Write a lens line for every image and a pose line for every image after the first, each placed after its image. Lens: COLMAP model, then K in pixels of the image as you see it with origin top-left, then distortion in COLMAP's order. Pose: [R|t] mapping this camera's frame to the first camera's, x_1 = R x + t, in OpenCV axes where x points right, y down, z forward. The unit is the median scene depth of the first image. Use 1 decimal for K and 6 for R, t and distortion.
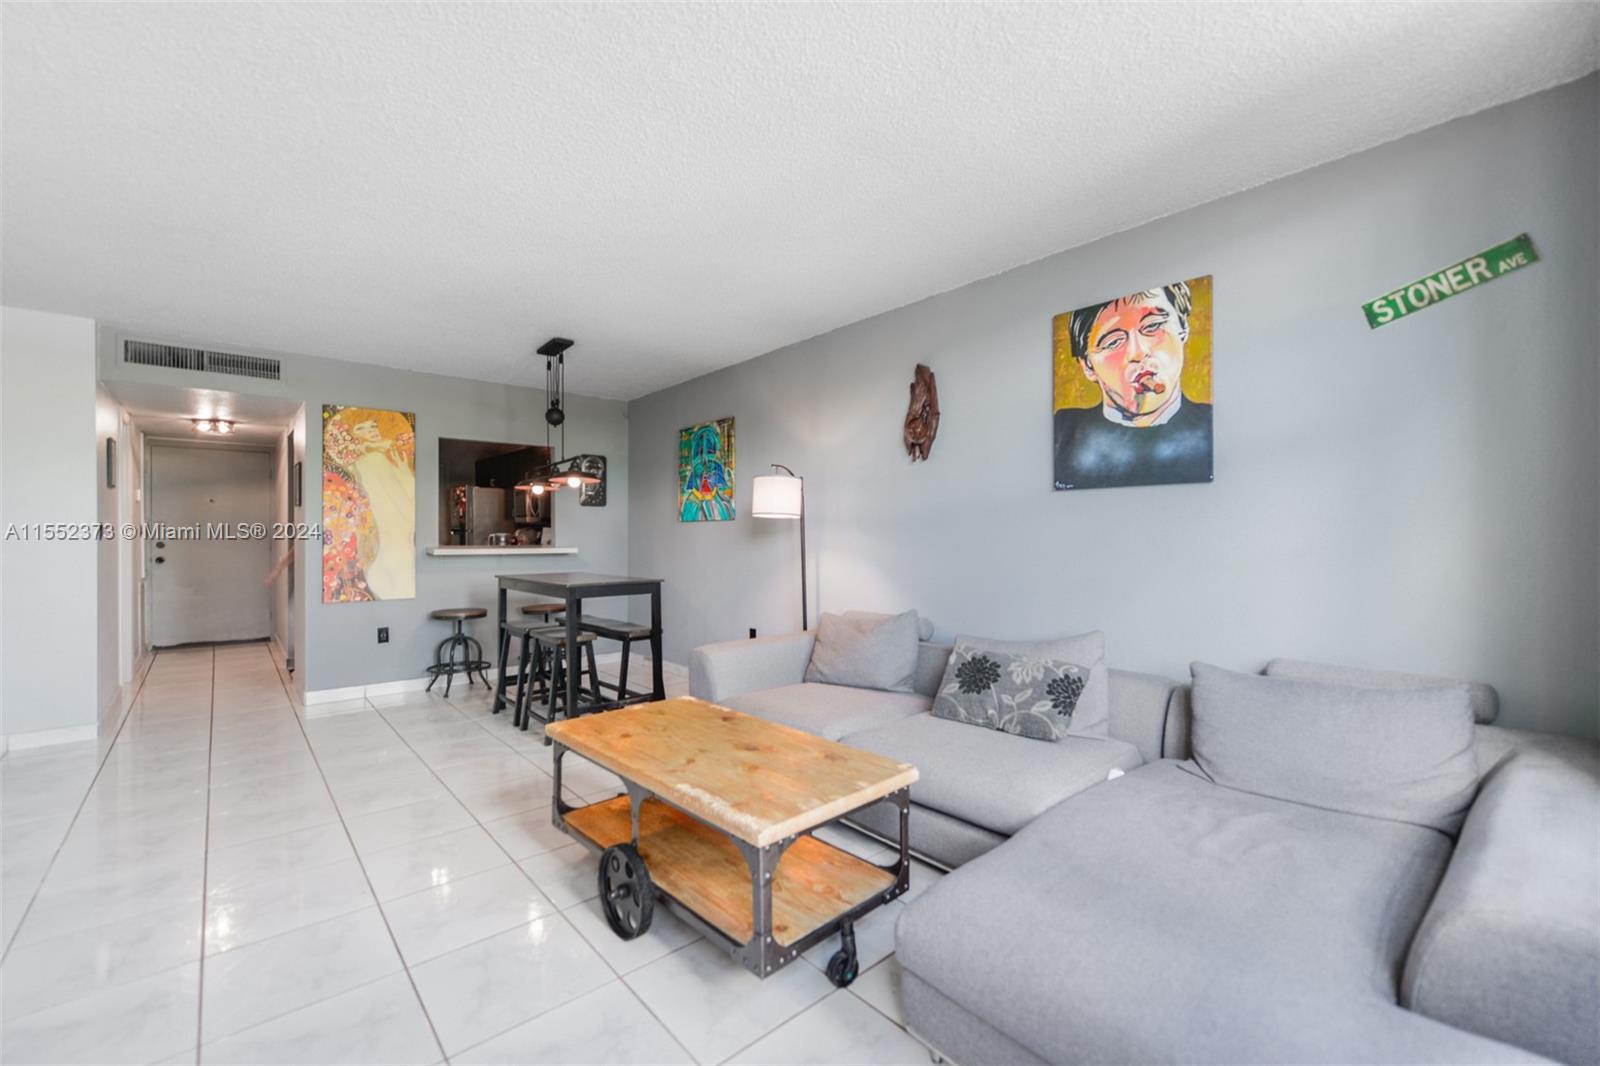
lens RADIAL K [[660.3, 0, 800.0], [0, 660.3, 533.0], [0, 0, 1]] dist [0.000900, 0.000093]
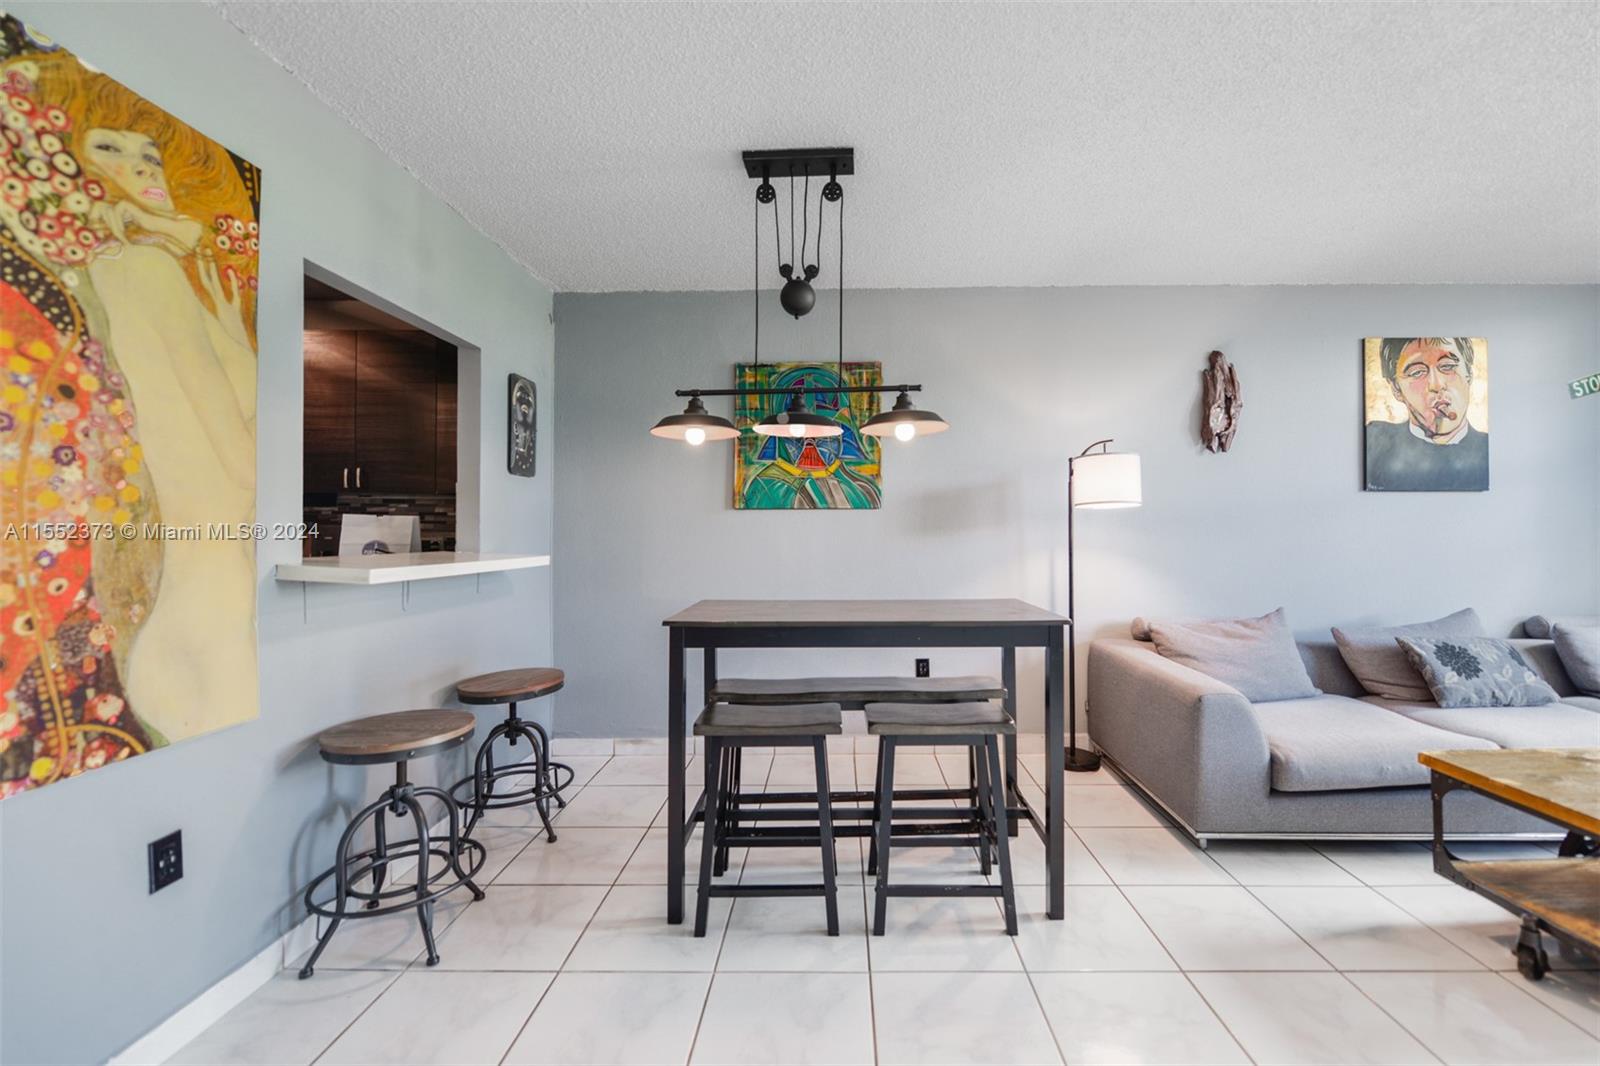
lens RADIAL K [[644.3, 0, 834.0], [0, 644.3, 527.2], [0, 0, 1]] dist [-0.000445, -0.003145]
pose [[0.667288, 0.004184, 0.744788, -0.658041], [-0.002180, 0.999991, -0.003664, 0.002707], [-0.744797, 0.000821, 0.667291, 0.588374]]
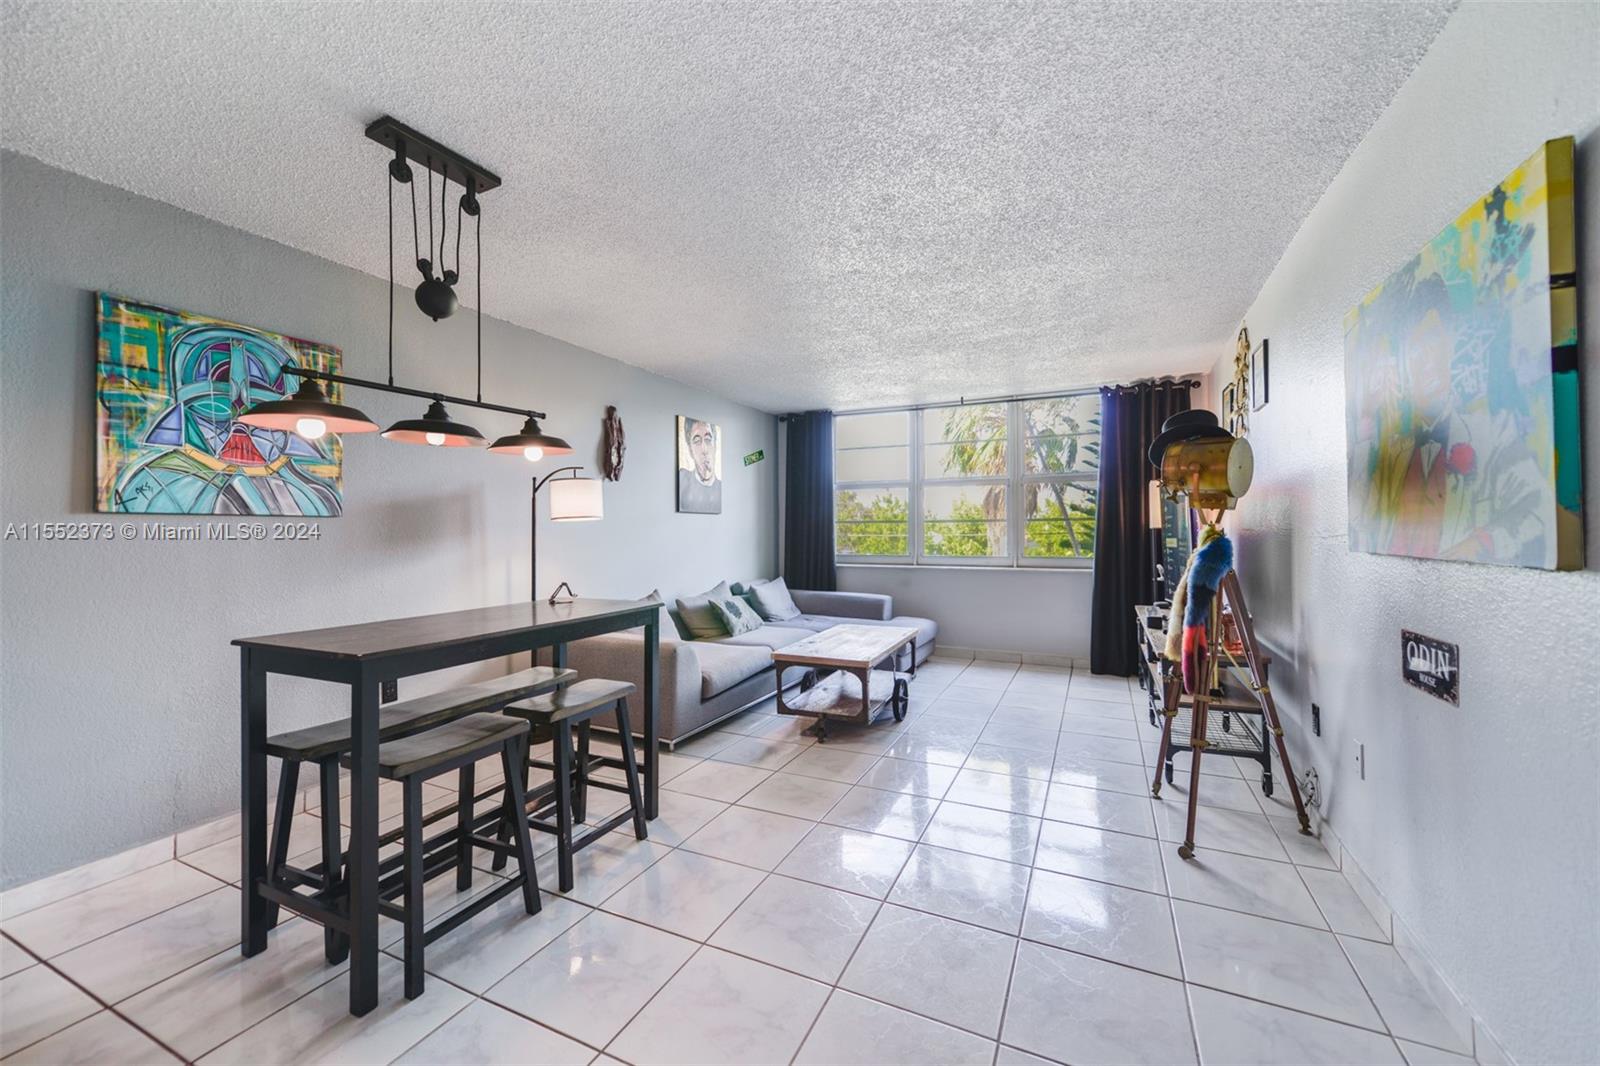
lens RADIAL K [[625.3, 0, 797.9], [0, 625.3, 531.4], [0, 0, 1]] dist [0.019062, -0.003492]
pose [[-0.387787, 0.006160, 0.921729, -0.821576], [0.005120, 0.999977, -0.004529, -0.001457], [-0.921735, 0.002963, -0.387809, 0.851003]]
